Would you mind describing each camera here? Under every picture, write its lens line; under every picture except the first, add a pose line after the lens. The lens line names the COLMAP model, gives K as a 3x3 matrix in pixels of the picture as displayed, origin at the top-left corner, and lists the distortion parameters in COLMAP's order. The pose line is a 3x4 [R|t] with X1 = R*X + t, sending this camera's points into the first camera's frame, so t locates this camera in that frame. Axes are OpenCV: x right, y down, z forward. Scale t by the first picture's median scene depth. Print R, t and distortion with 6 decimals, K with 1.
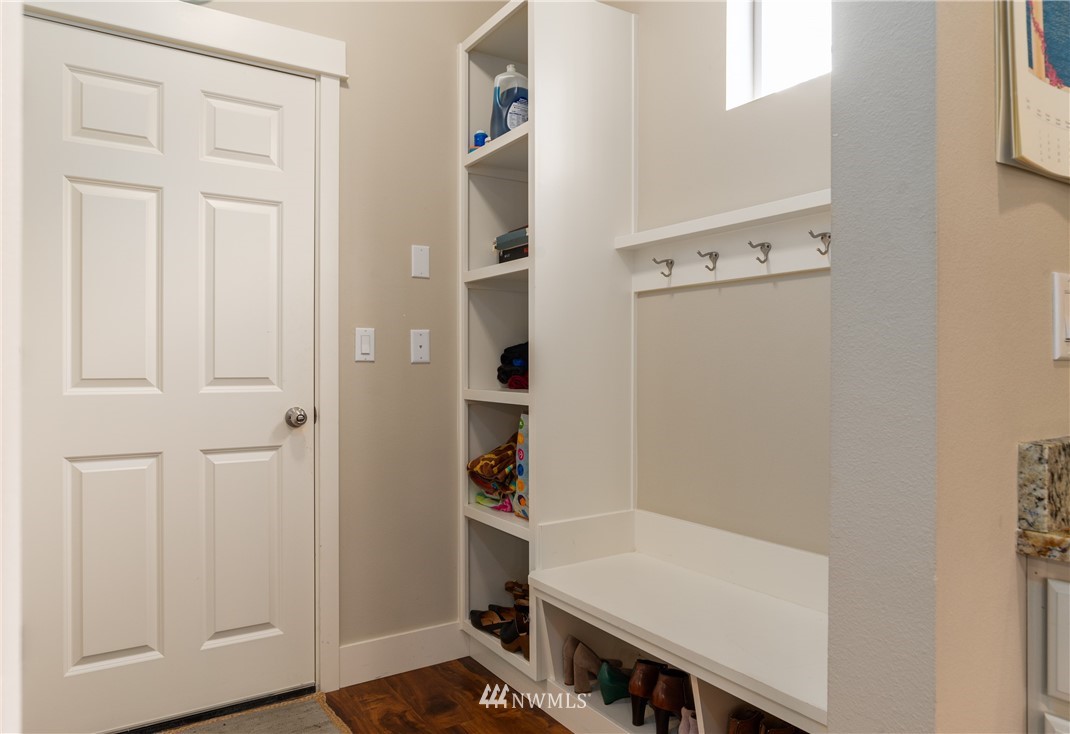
lens RADIAL K [[712.7, 0, 536.0], [0, 712.7, 364.8], [0, 0, 1]] dist [0.001732, 0.000011]
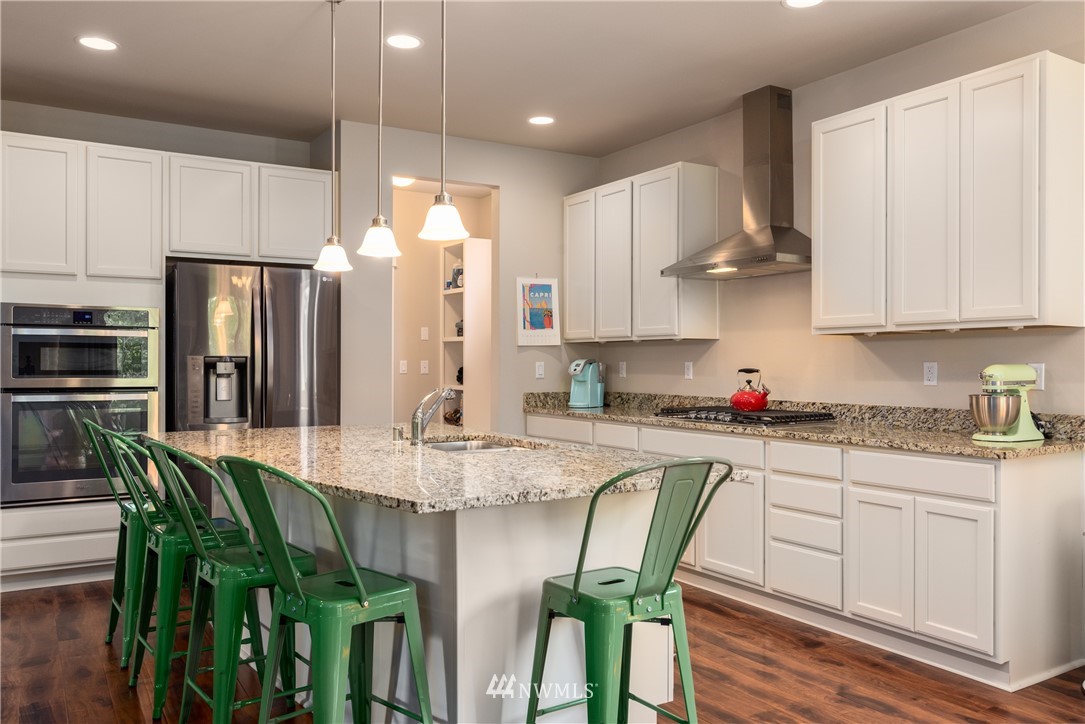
lens RADIAL K [[850.0, 0, 546.5], [0, 850.0, 363.4], [0, 0, 1]] dist [0.002359, 0.007389]
pose [[0.999293, 0.001202, -0.037569, 0.390624], [-0.001108, 0.999996, 0.002536, -0.049371], [0.037572, -0.002493, 0.999291, -2.039454]]
